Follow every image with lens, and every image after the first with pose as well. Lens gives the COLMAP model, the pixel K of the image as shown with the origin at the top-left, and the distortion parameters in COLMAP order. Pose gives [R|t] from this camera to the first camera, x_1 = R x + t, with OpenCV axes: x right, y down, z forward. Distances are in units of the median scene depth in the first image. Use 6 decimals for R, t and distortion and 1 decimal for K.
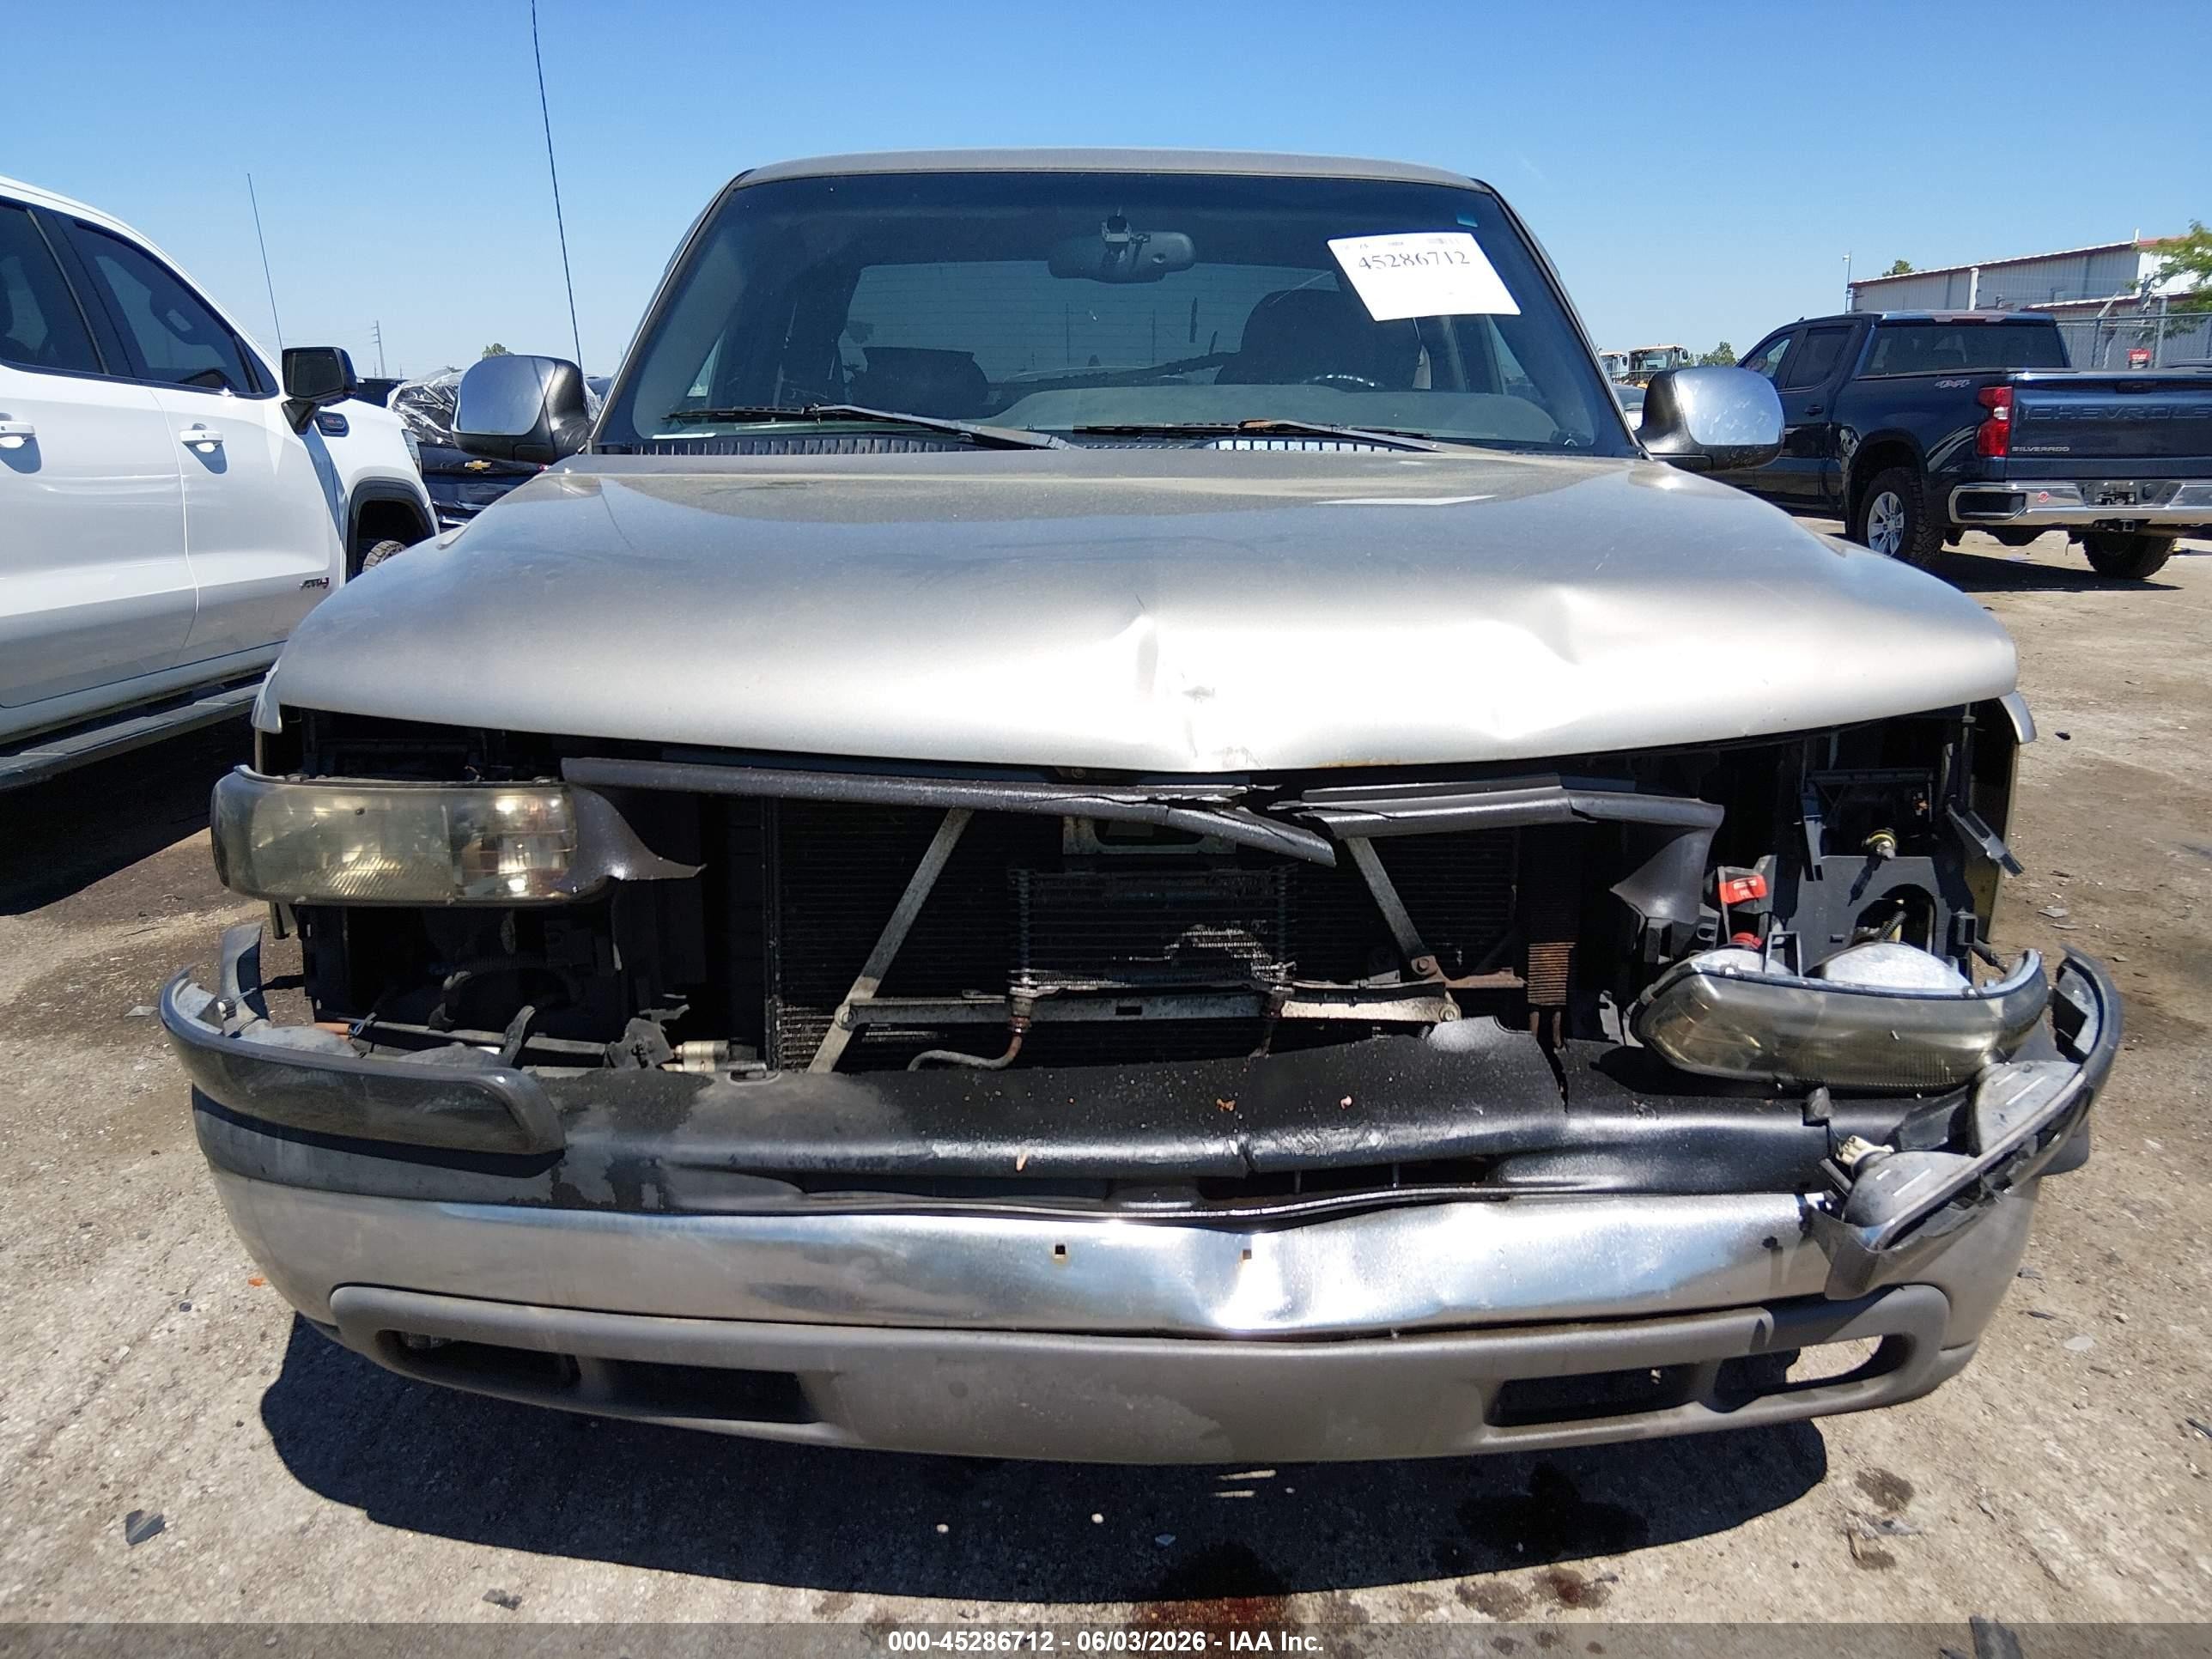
lens RADIAL K [[1680.6, 0, 1106.0], [0, 1680.6, 829.5], [0, 0, 1]] dist [0.121383, -0.198022]
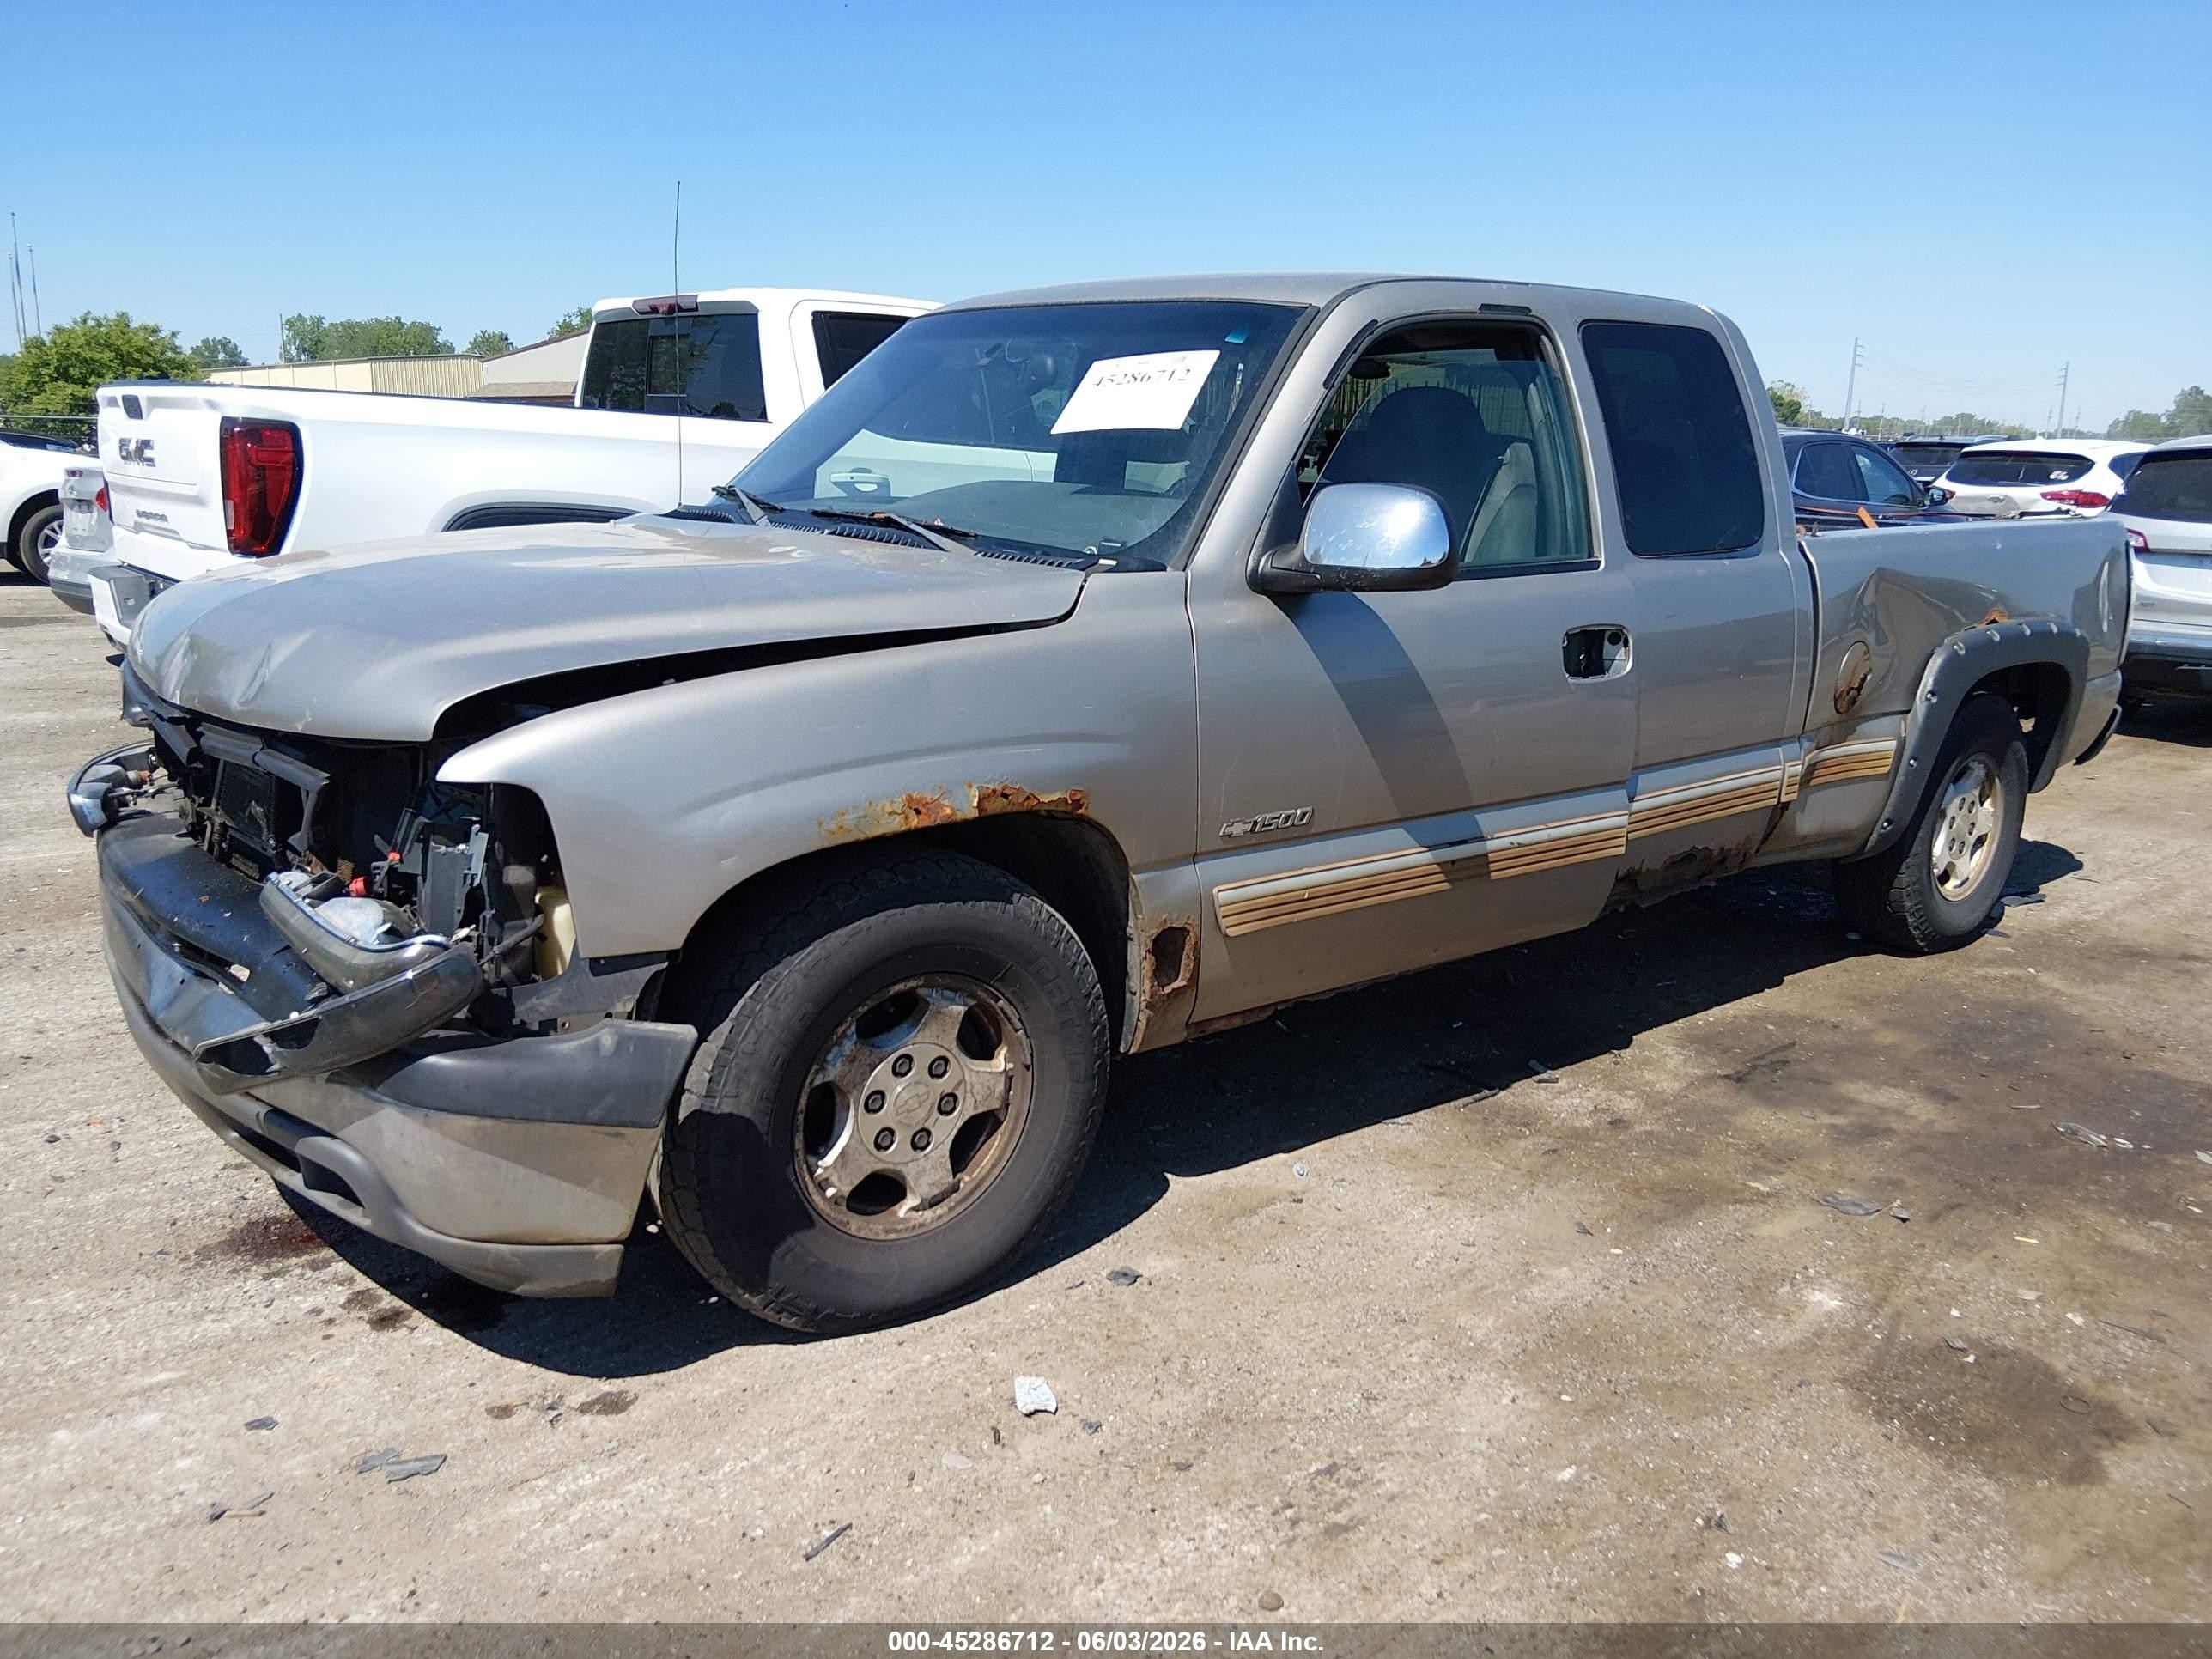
lens RADIAL K [[1680.6, 0, 1106.0], [0, 1680.6, 829.5], [0, 0, 1]] dist [0.121383, -0.198022]
pose [[0.622903, 0.193300, -0.758041, 1.844888], [-0.210255, 0.974705, 0.075777, -0.219712], [0.753515, 0.112180, 0.647789, 0.520364]]
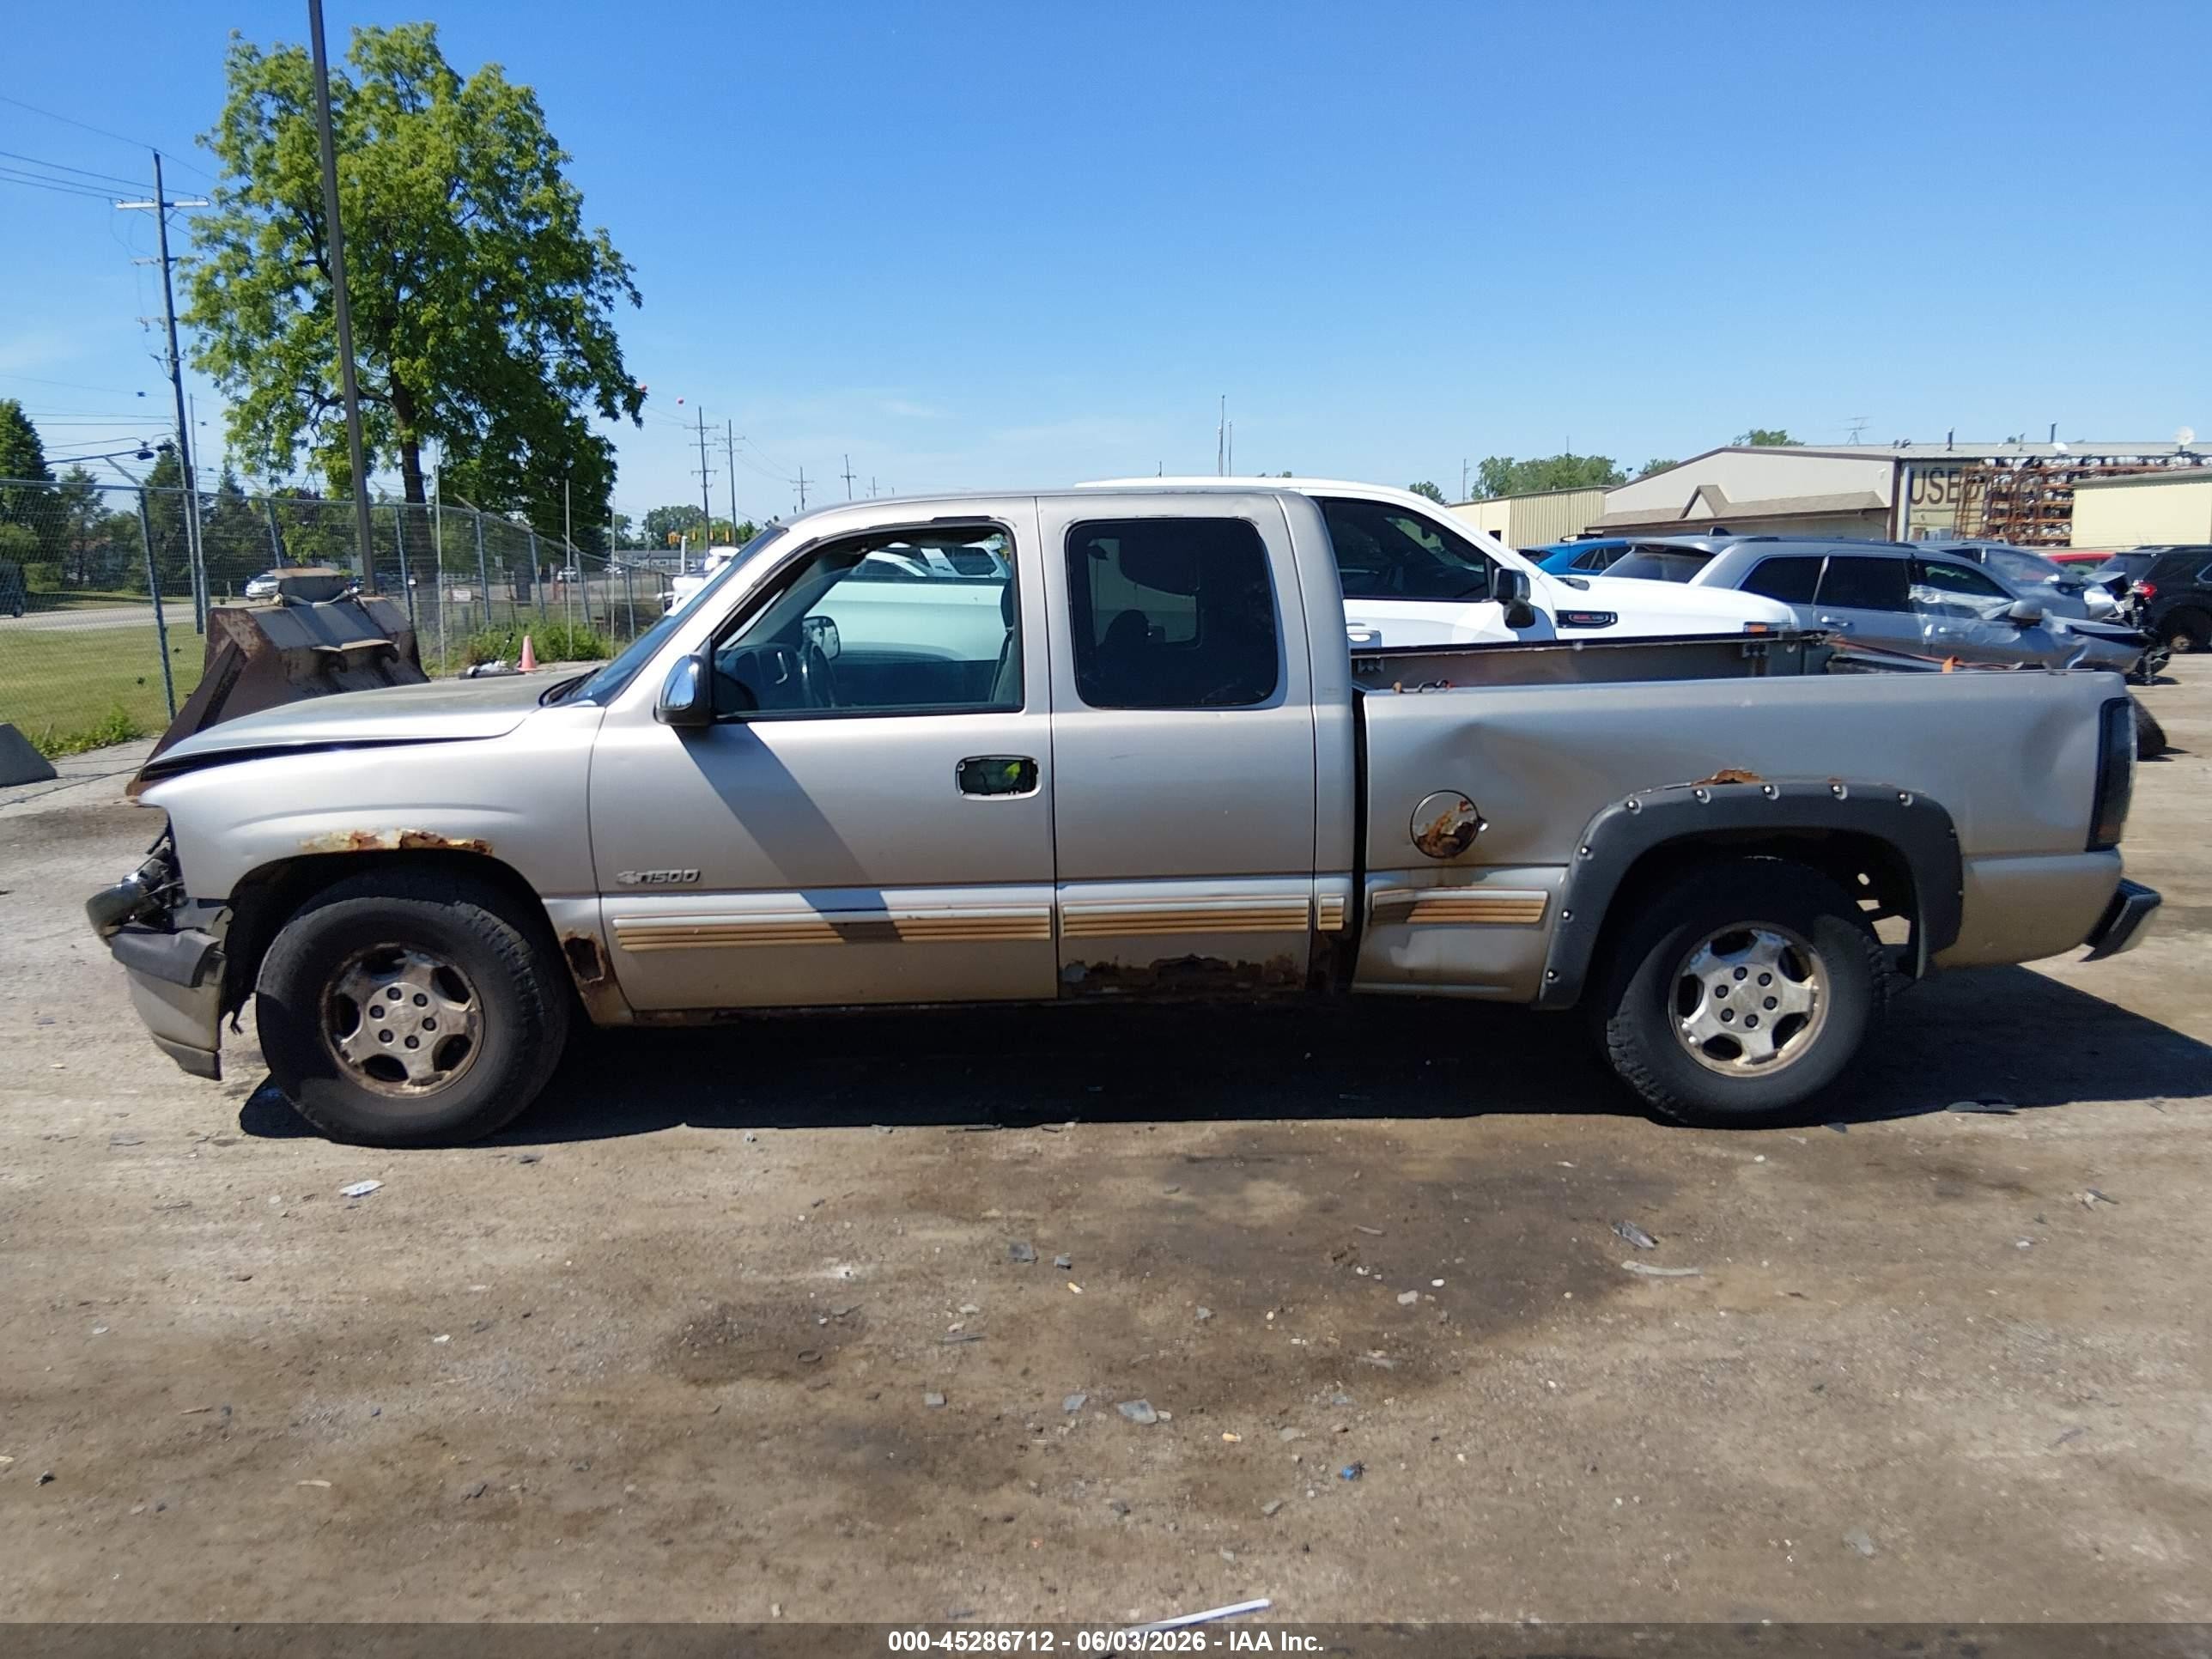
lens RADIAL K [[1674.6, 0, 1096.3], [0, 1674.6, 824.7], [0, 0, 1]] dist [0.102703, -0.183231]
pose [[0.007954, 0.163619, -0.986492, 3.199029], [-0.225777, 0.961342, 0.157627, -0.781965], [0.974147, 0.221473, 0.044588, 2.347753]]
